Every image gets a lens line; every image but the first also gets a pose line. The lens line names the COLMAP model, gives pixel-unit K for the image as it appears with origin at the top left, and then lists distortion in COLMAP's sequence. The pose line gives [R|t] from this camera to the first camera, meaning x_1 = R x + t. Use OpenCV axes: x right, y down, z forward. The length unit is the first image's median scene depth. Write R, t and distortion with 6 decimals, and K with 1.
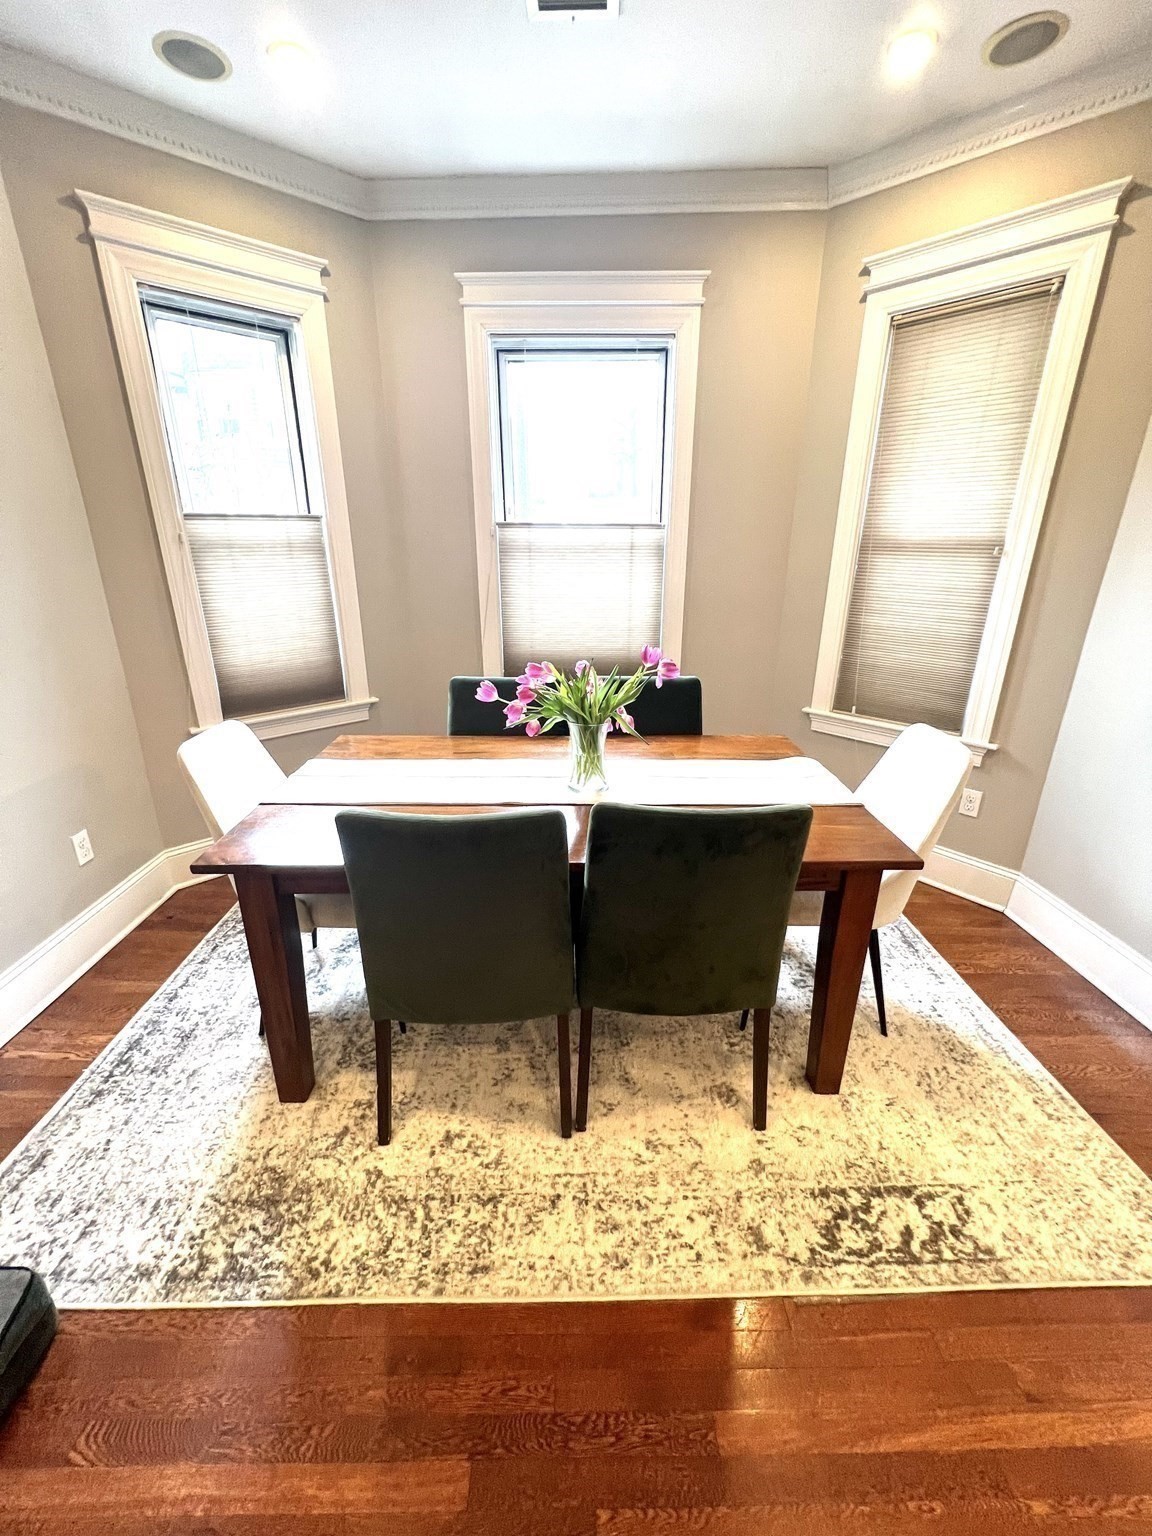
lens RADIAL K [[621.5, 0, 580.6], [0, 621.5, 758.8], [0, 0, 1]] dist [0.001350, -0.000870]
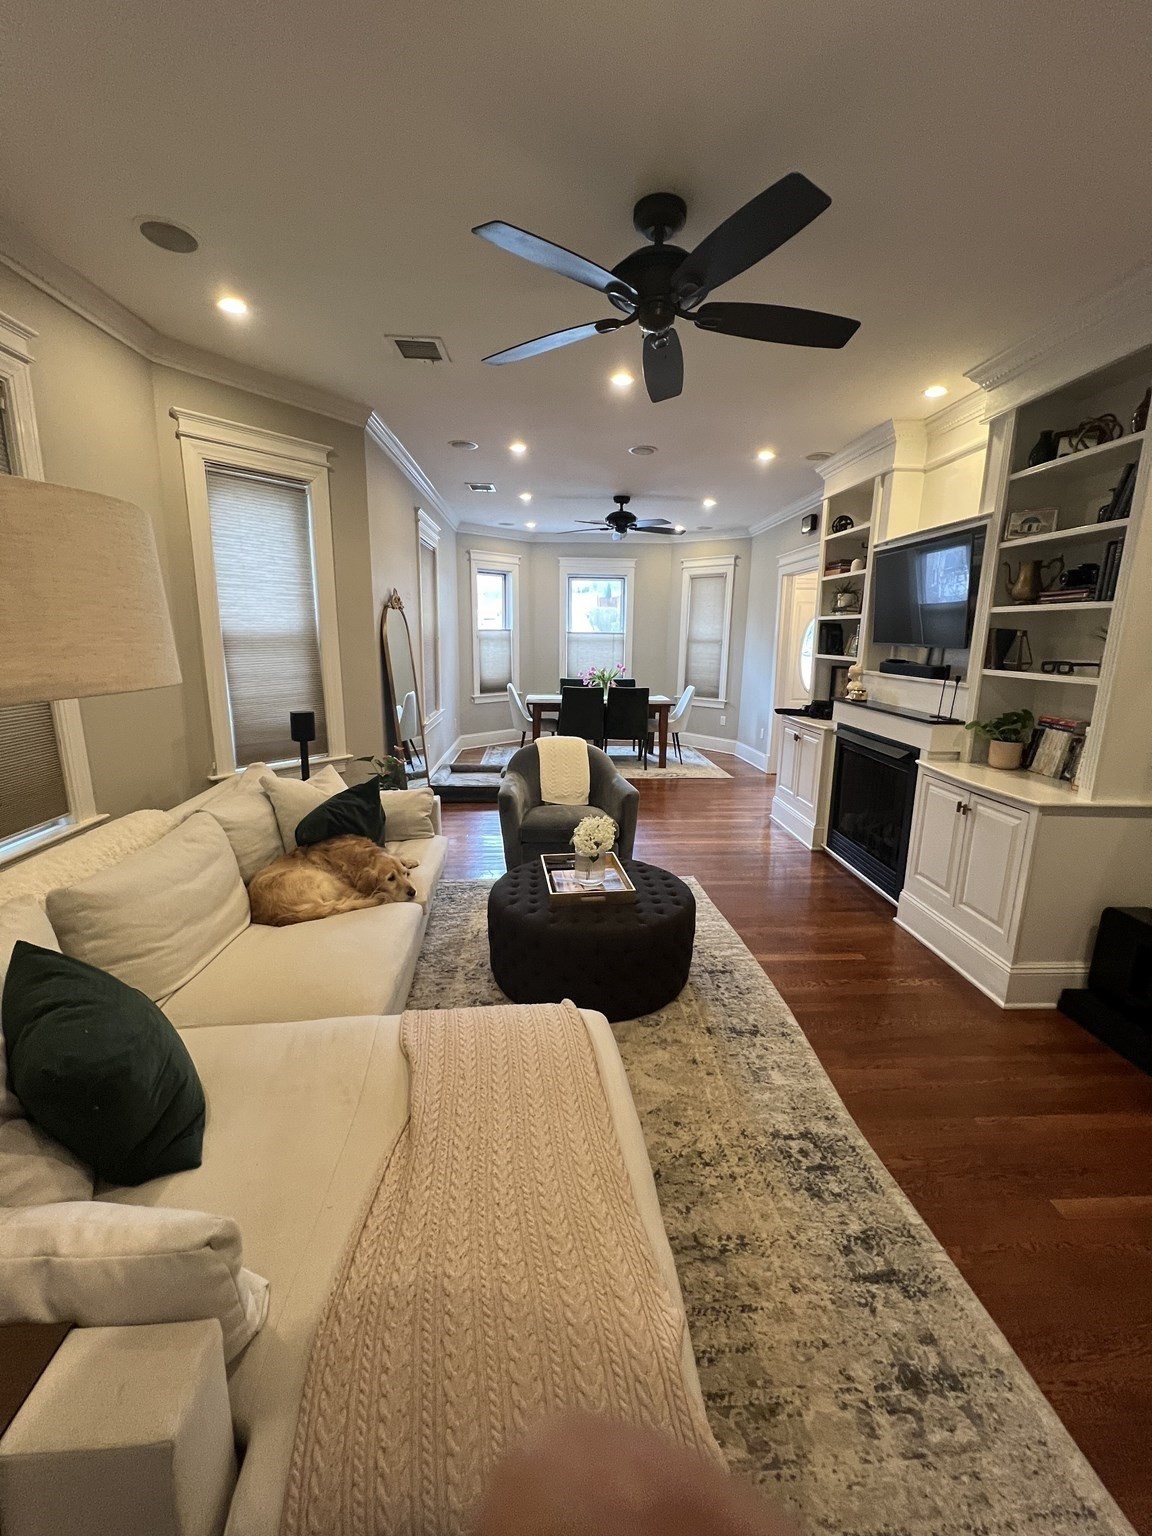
lens RADIAL K [[621.5, 0, 583.5], [0, 621.5, 764.1], [0, 0, 1]] dist [0.001350, -0.000870]
pose [[0.999134, 0.002128, 0.041559, -0.205972], [0.003387, 0.991219, -0.132188, 0.713341], [-0.041475, 0.132214, 0.990353, -2.080507]]
